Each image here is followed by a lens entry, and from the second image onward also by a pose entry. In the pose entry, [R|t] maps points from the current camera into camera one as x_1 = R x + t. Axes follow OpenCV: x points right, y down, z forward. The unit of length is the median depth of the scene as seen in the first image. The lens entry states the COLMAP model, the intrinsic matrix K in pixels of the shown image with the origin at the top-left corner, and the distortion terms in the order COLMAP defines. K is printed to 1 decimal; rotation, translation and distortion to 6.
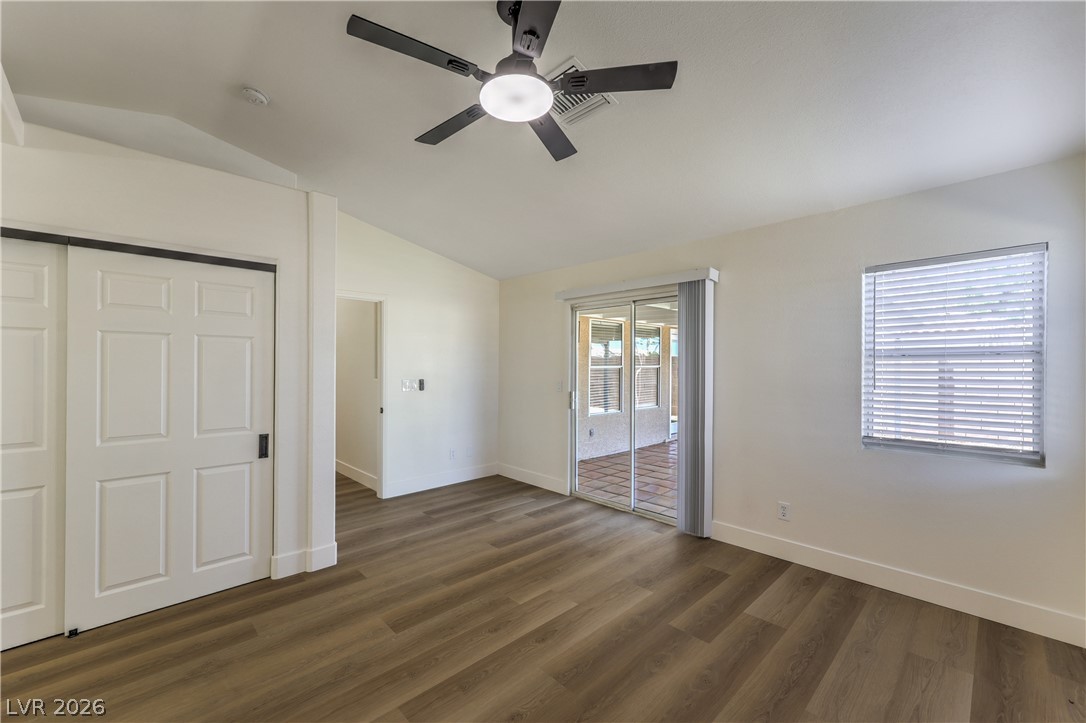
lens RADIAL K [[435.3, 0, 538.2], [0, 435.3, 369.6], [0, 0, 1]] dist [0.007284, 0.000487]
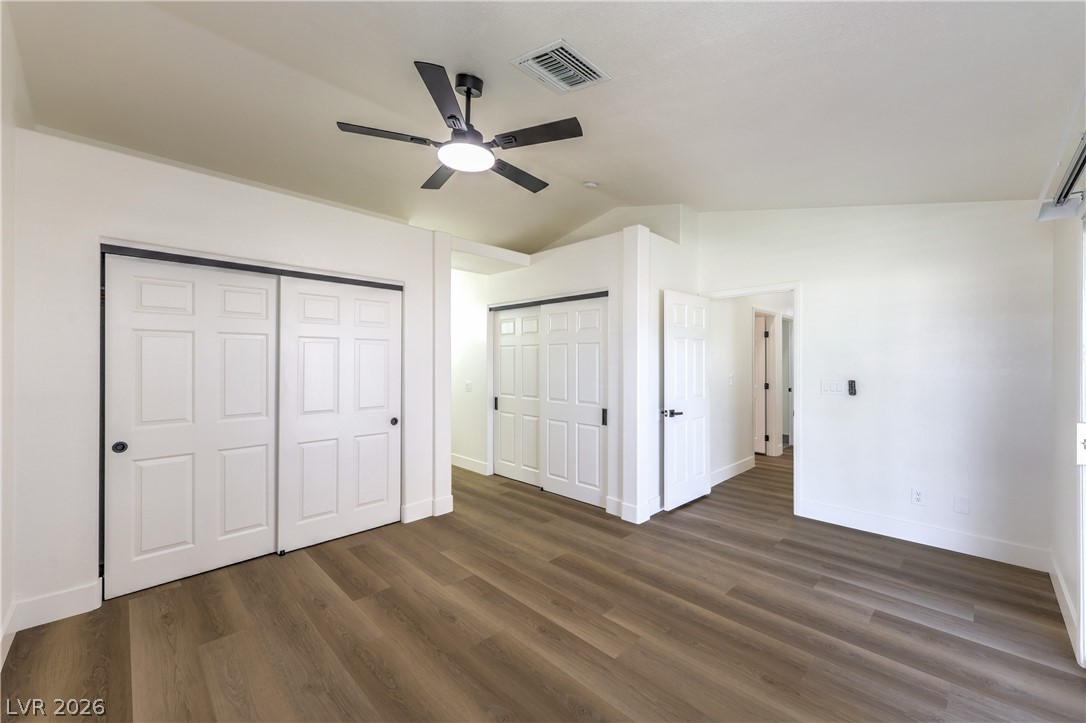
lens RADIAL K [[435.3, 0, 542.5], [0, 435.3, 358.3], [0, 0, 1]] dist [0.007284, 0.000487]
pose [[0.013222, -0.009994, -0.999863, 0.808271], [-0.008508, 0.999913, -0.010107, -0.000780], [0.999876, 0.008641, 0.013136, 0.771979]]
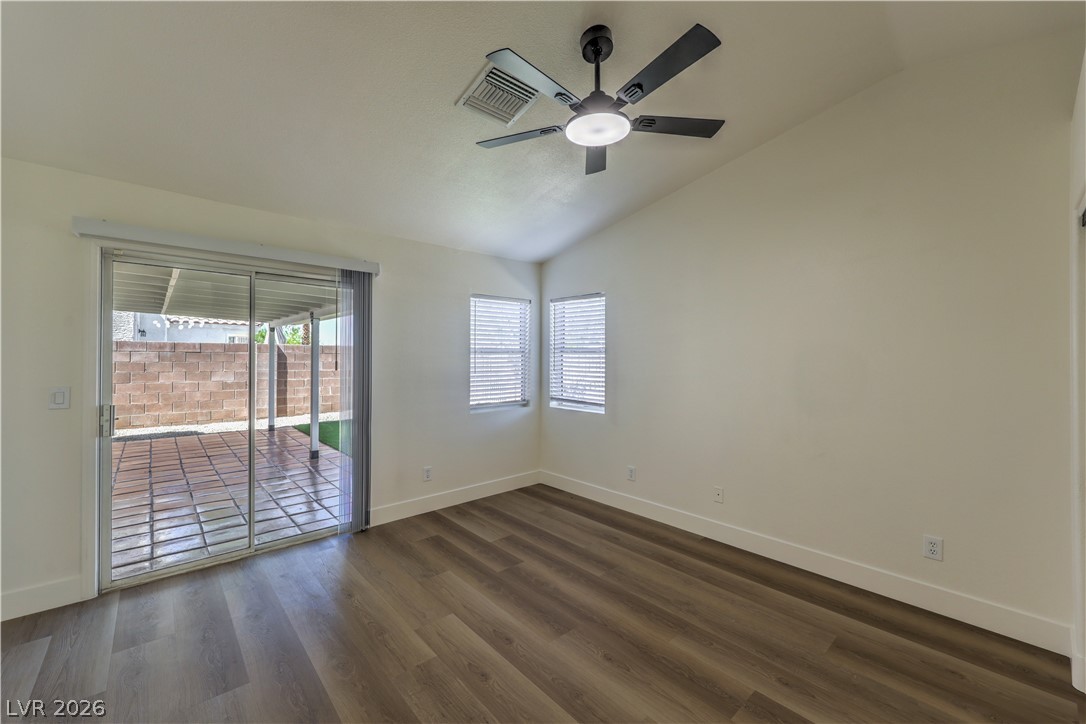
lens RADIAL K [[435.3, 0, 545.5], [0, 435.3, 359.5], [0, 0, 1]] dist [0.007284, 0.000487]
pose [[0.023813, -0.008033, 0.999684, -0.762440], [0.002426, 0.999965, 0.007977, -0.016245], [-0.999713, 0.002236, 0.023832, 0.702007]]
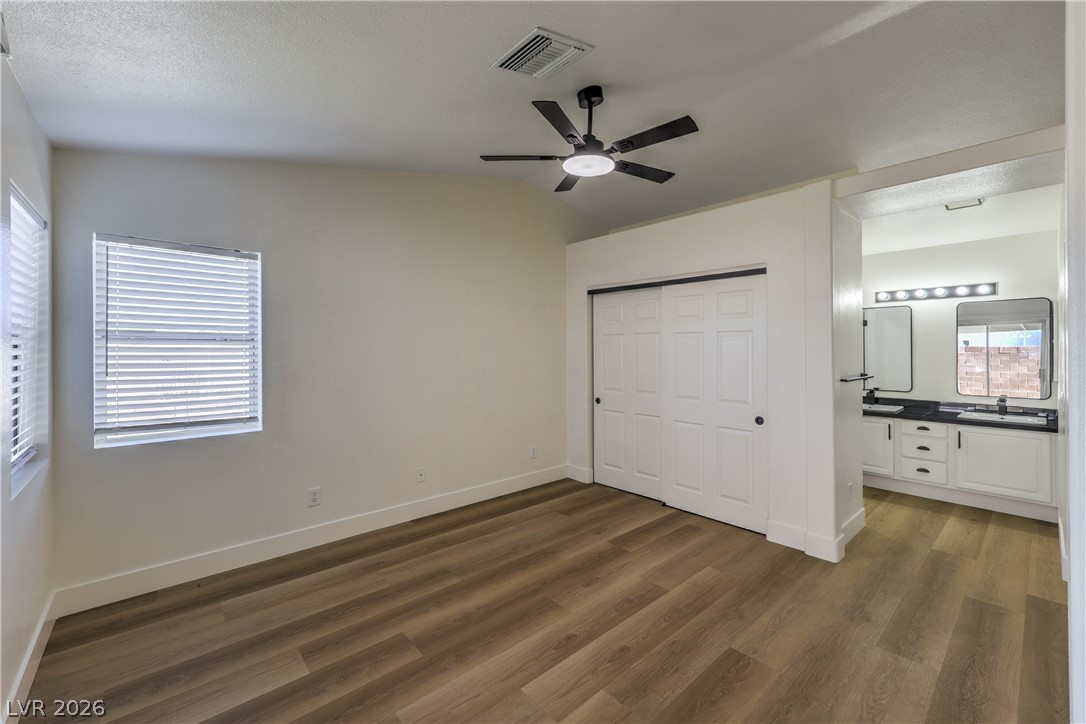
lens RADIAL K [[435.3, 0, 548.4], [0, 435.3, 351.7], [0, 0, 1]] dist [0.007284, 0.000487]
pose [[-0.999606, -0.004677, 0.027670, 0.026498], [-0.004411, 0.999944, 0.009668, -0.017709], [-0.027714, 0.009542, -0.999570, 1.545141]]
